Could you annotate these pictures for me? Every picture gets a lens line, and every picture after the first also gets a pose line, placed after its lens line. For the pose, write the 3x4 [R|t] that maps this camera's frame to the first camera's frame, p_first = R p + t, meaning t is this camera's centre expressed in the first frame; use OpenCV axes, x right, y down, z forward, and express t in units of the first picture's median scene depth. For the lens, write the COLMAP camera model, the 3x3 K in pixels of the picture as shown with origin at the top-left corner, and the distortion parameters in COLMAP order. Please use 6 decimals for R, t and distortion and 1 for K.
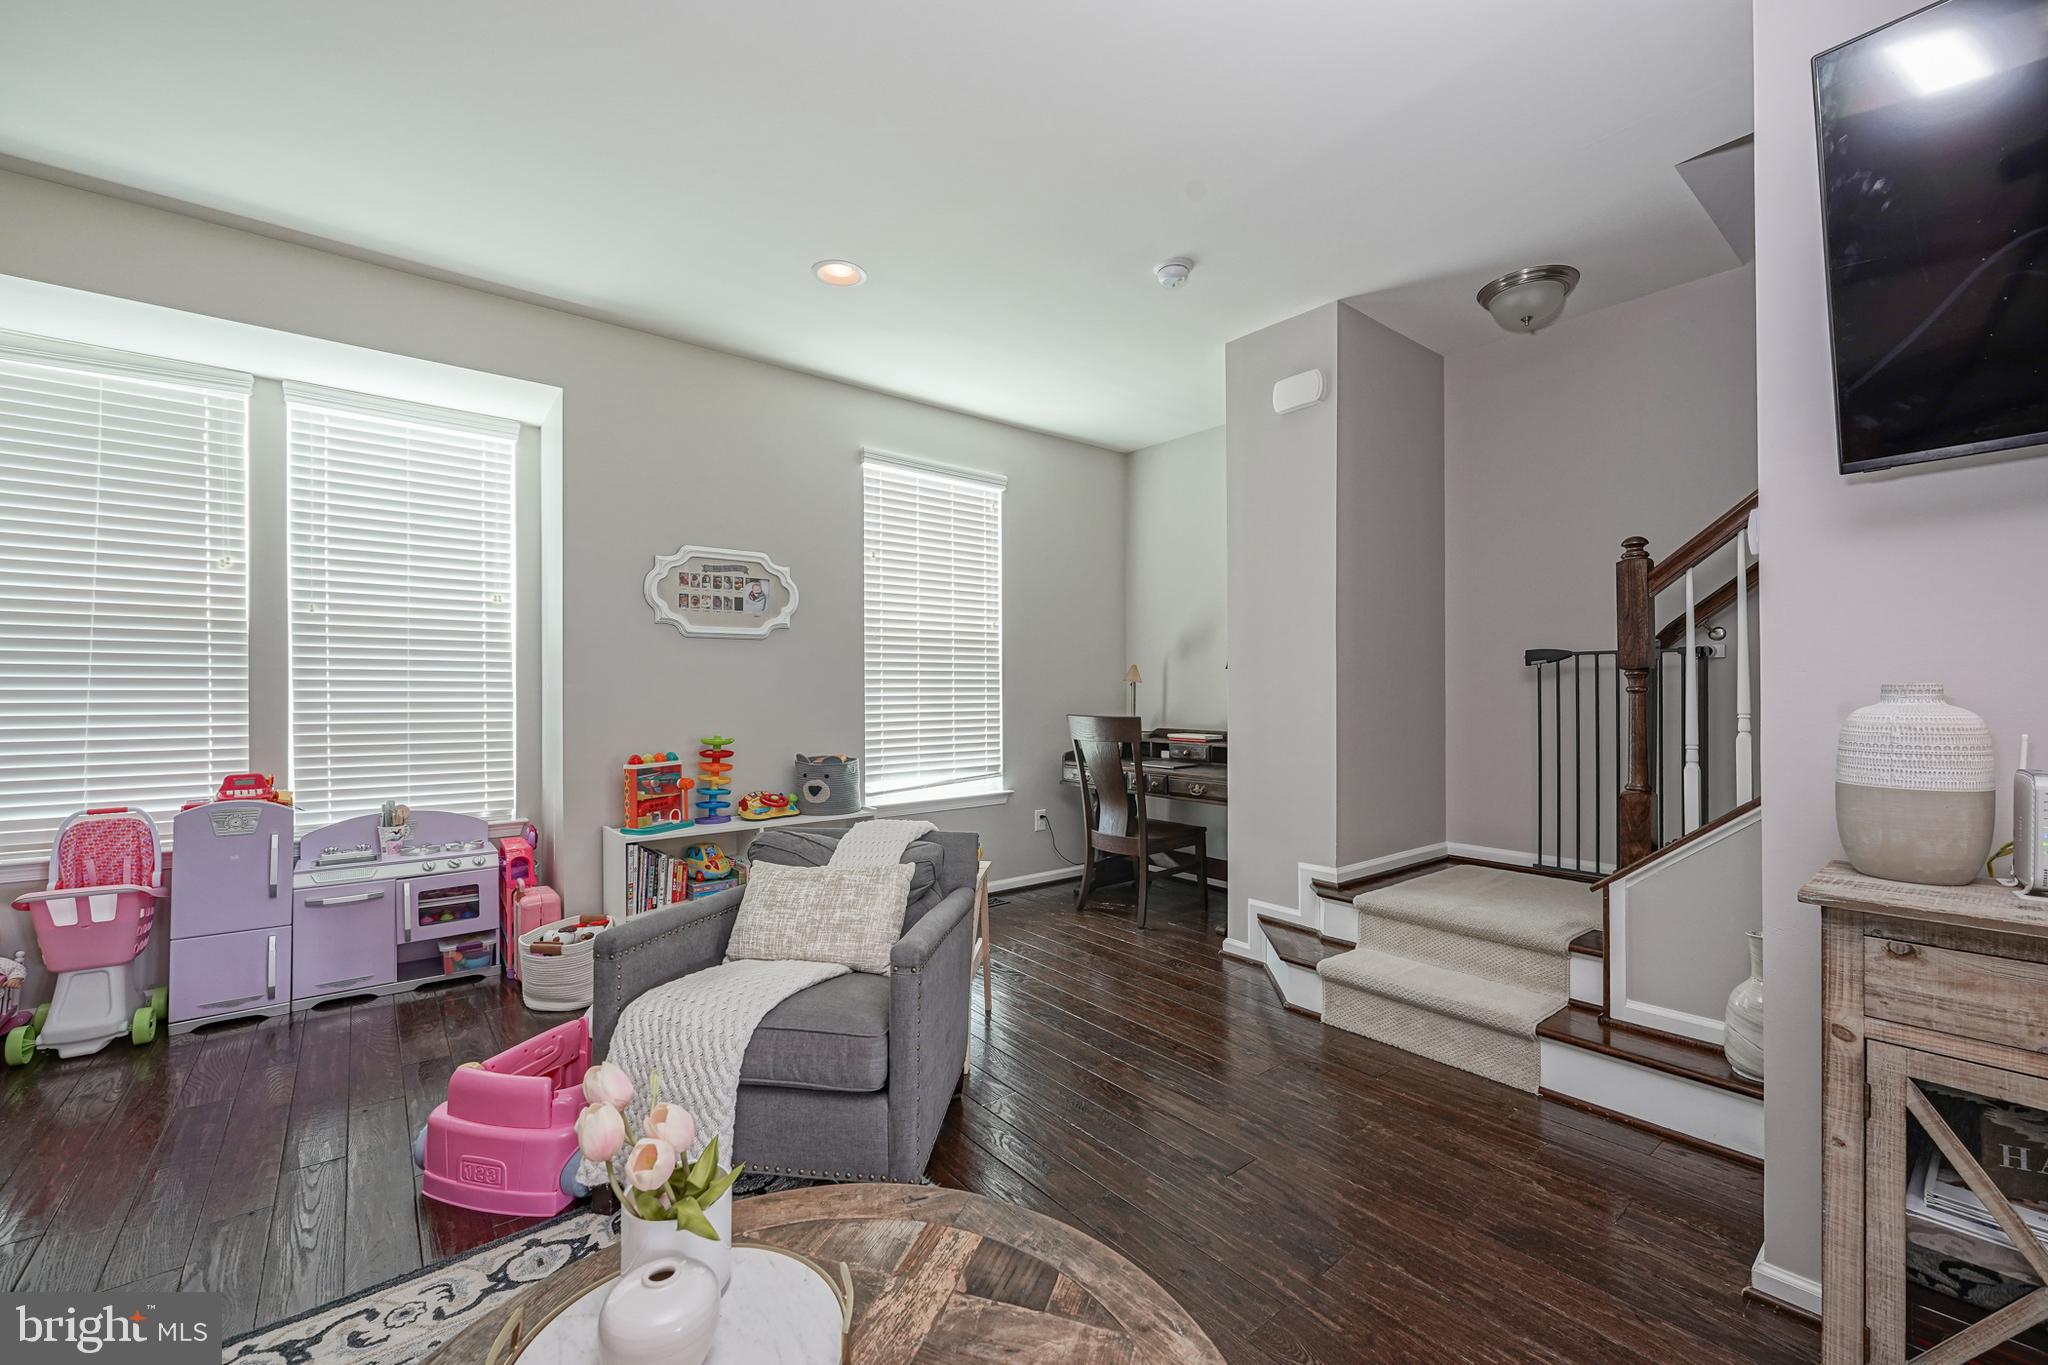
lens RADIAL K [[812.6, 0, 1017.9], [0, 812.6, 688.5], [0, 0, 1]] dist [0.000530, 0.000090]
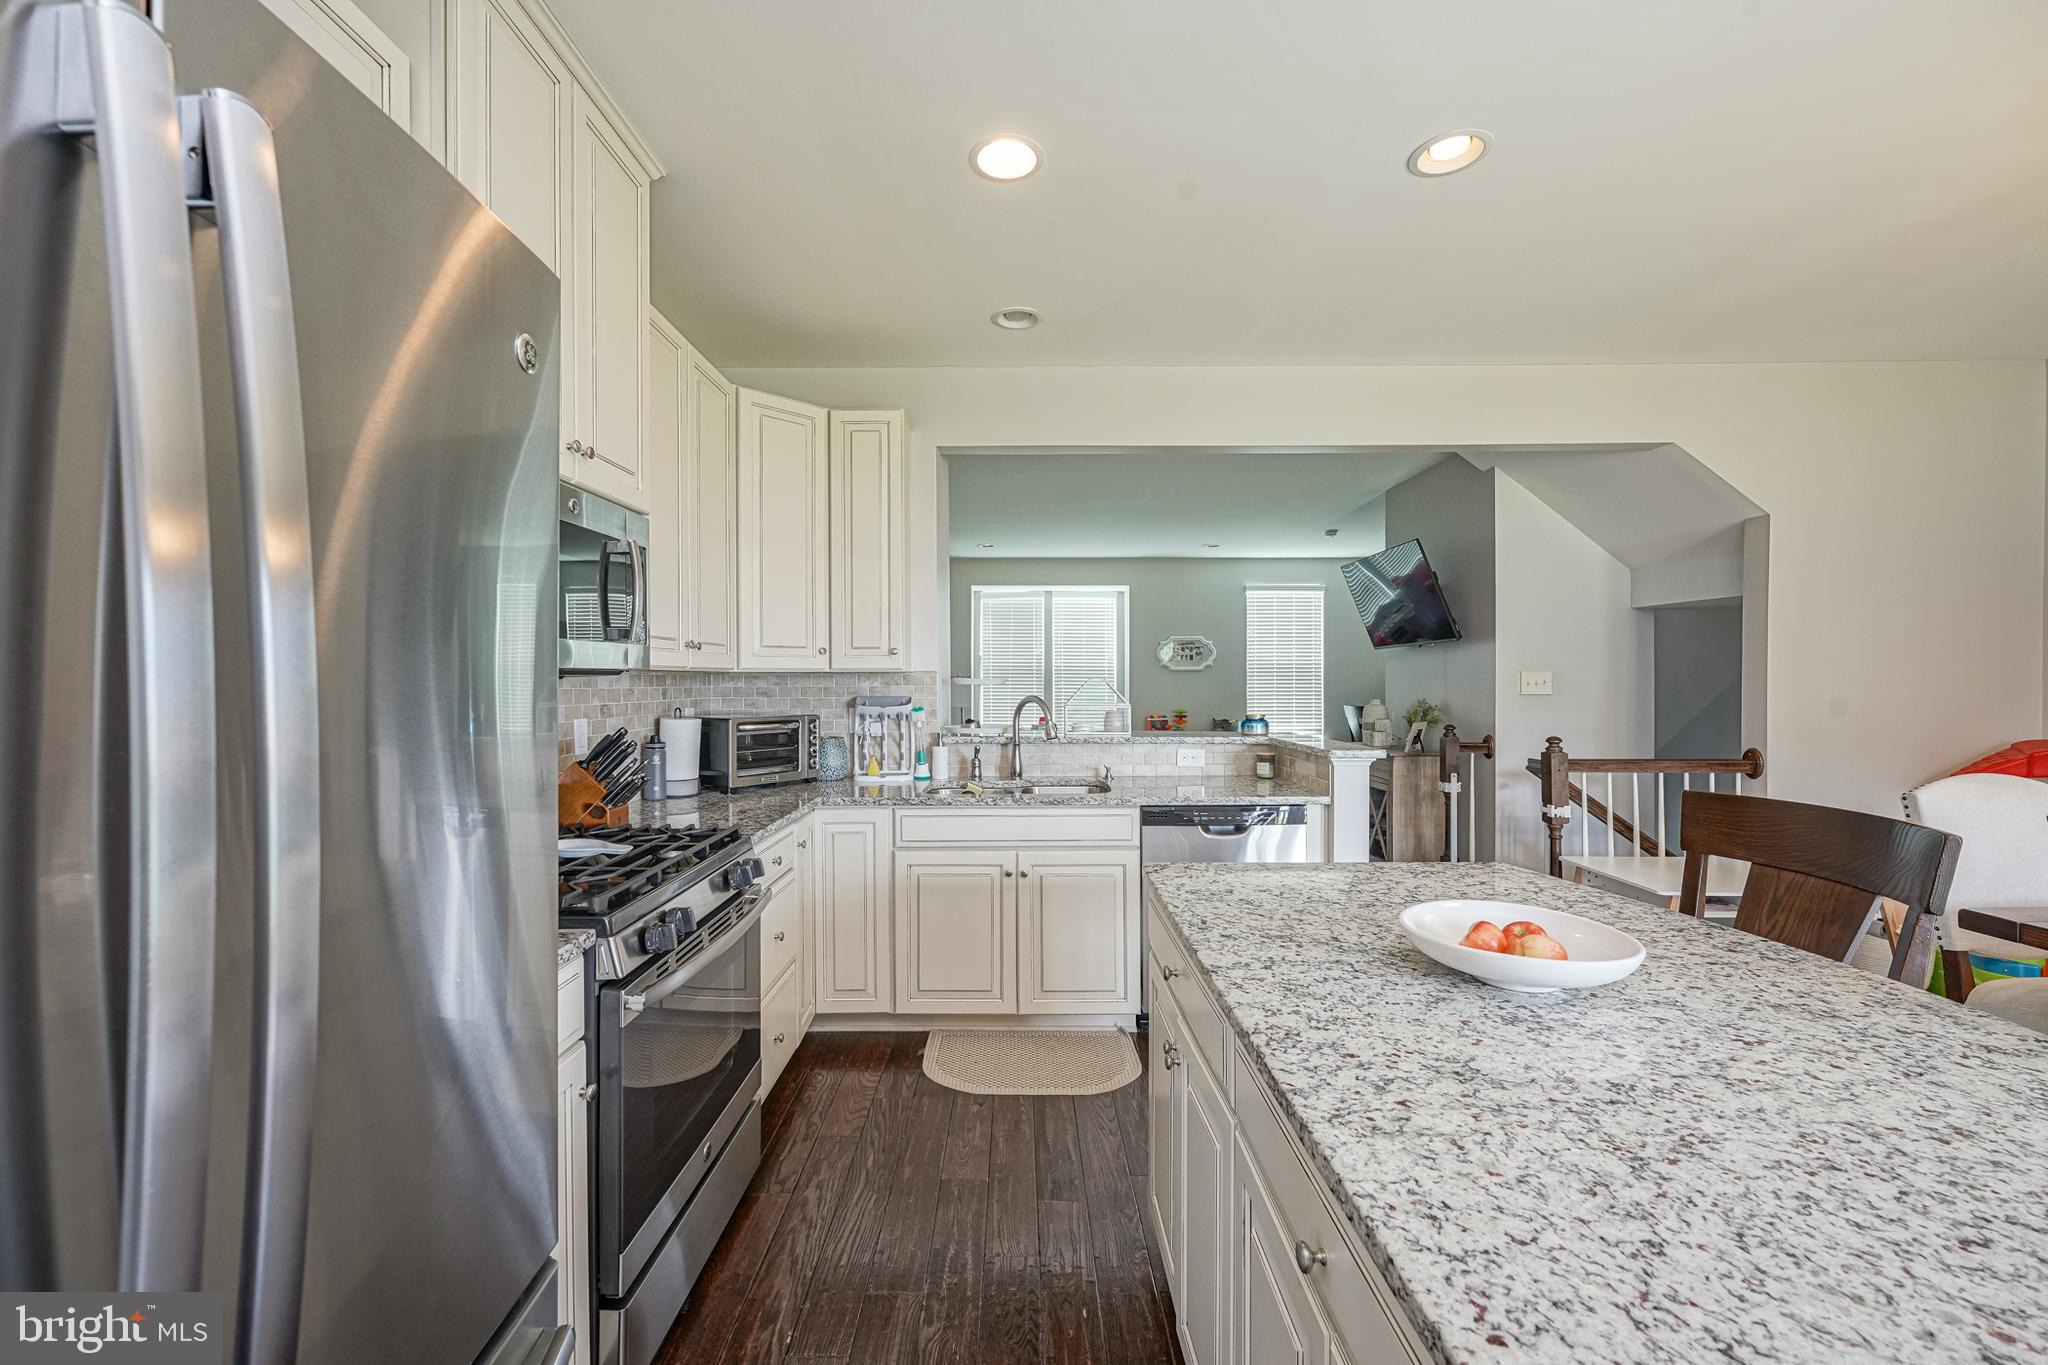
lens RADIAL K [[818.0, 0, 1013.2], [0, 818.0, 685.0], [0, 0, 1]] dist [-0.002343, -0.000074]
pose [[0.759611, 0.005146, -0.650357, 0.915913], [0.002373, 0.999940, 0.010683, -0.048693], [0.650373, -0.009659, 0.759553, -1.325723]]
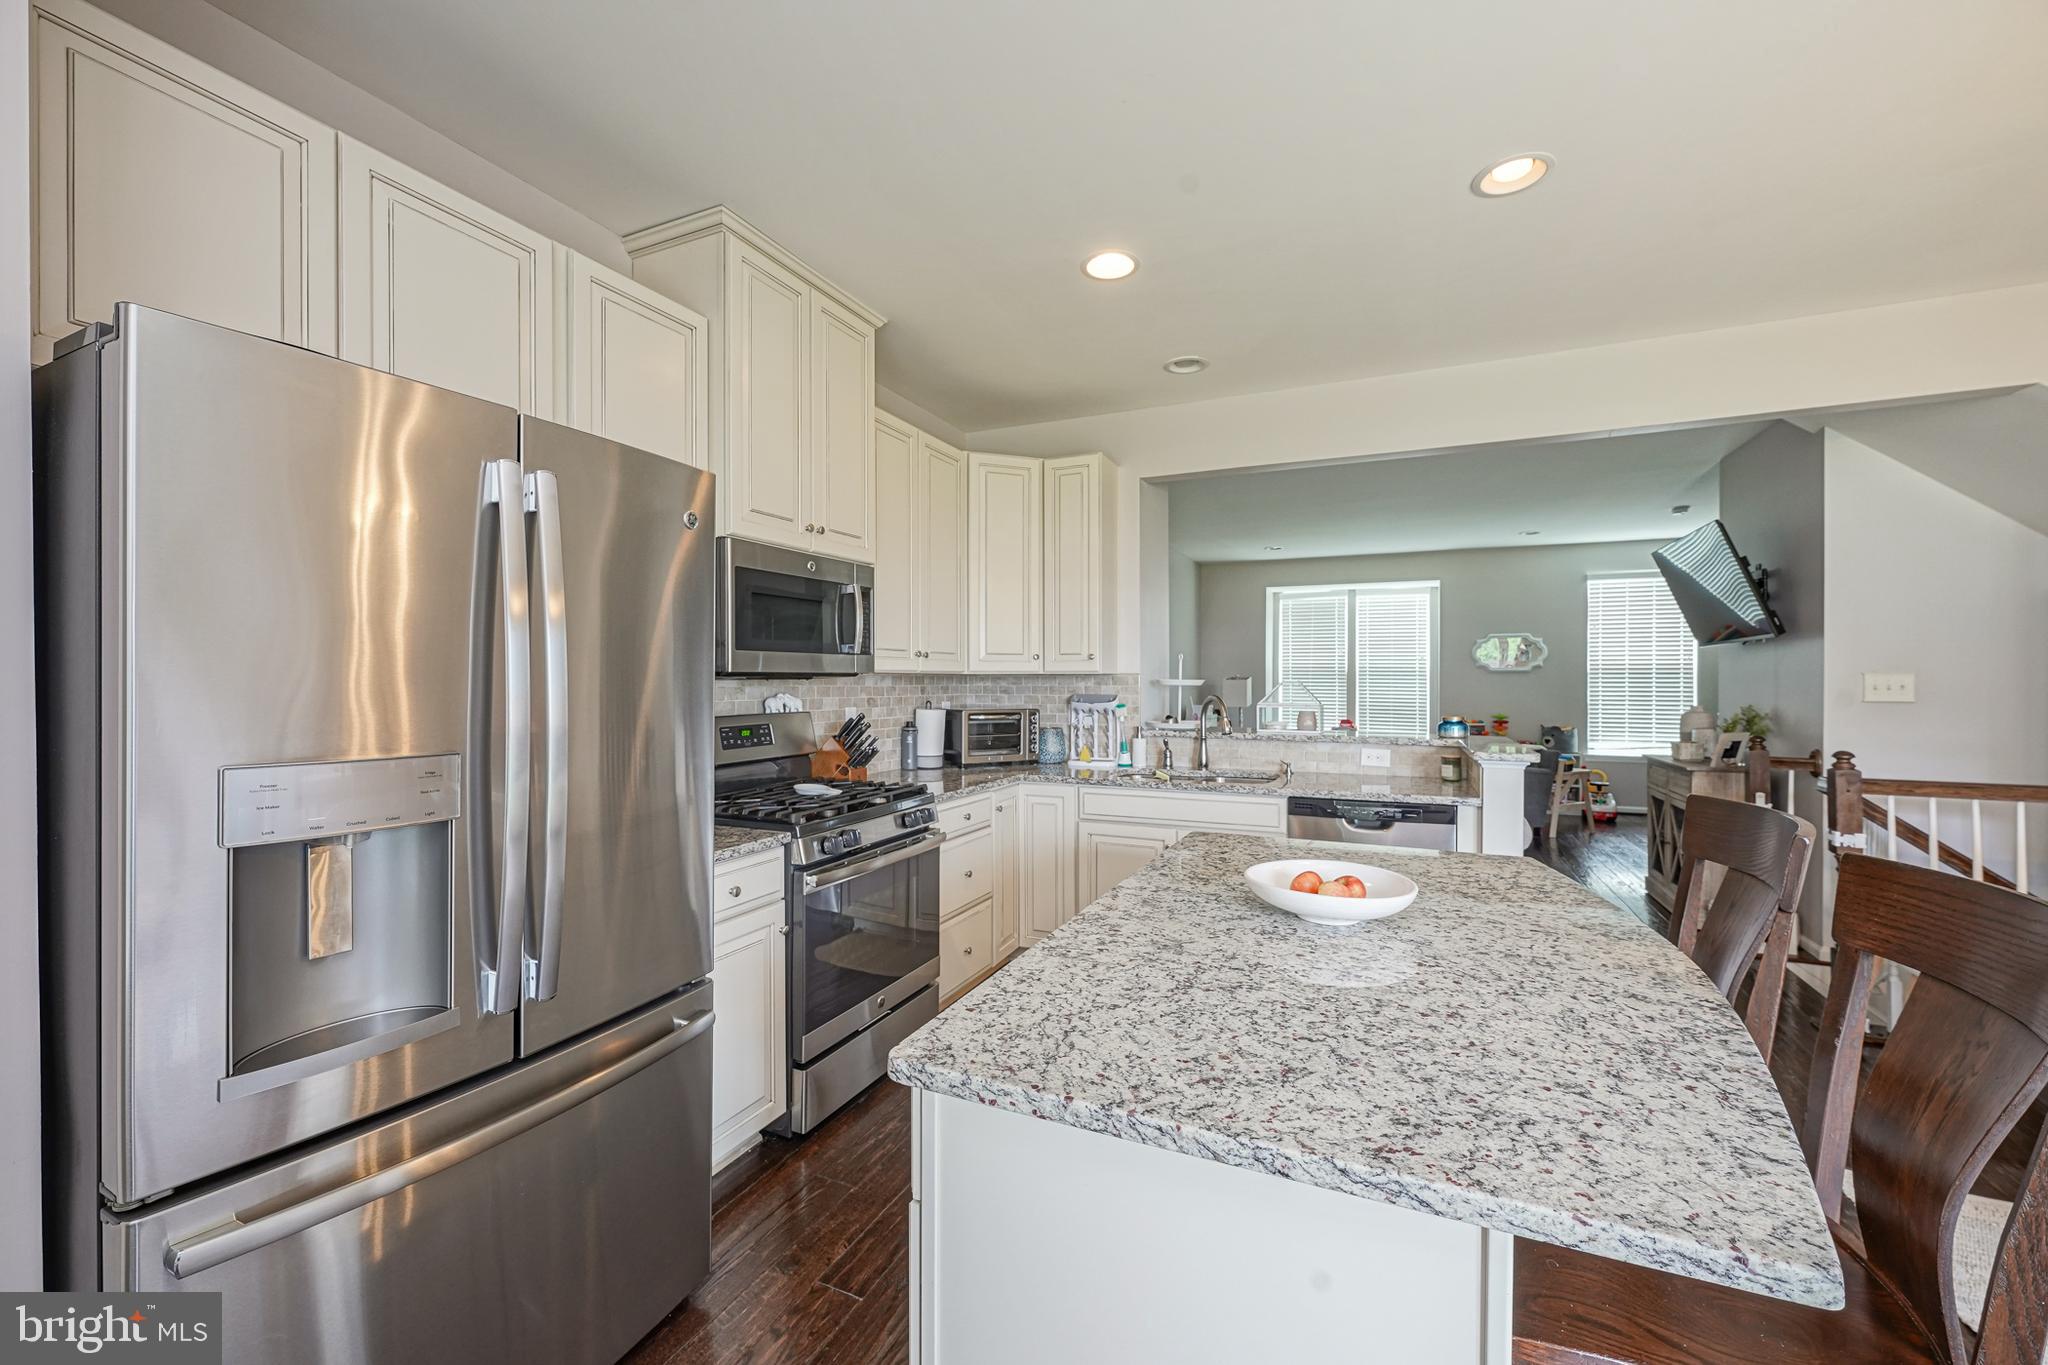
lens RADIAL K [[812.6, 0, 1017.9], [0, 812.6, 688.5], [0, 0, 1]] dist [0.000530, 0.000090]
pose [[0.423877, 0.012774, -0.905629, 1.163915], [0.000143, 0.999900, 0.014170, -0.049806], [0.905720, -0.006136, 0.423833, -1.266835]]
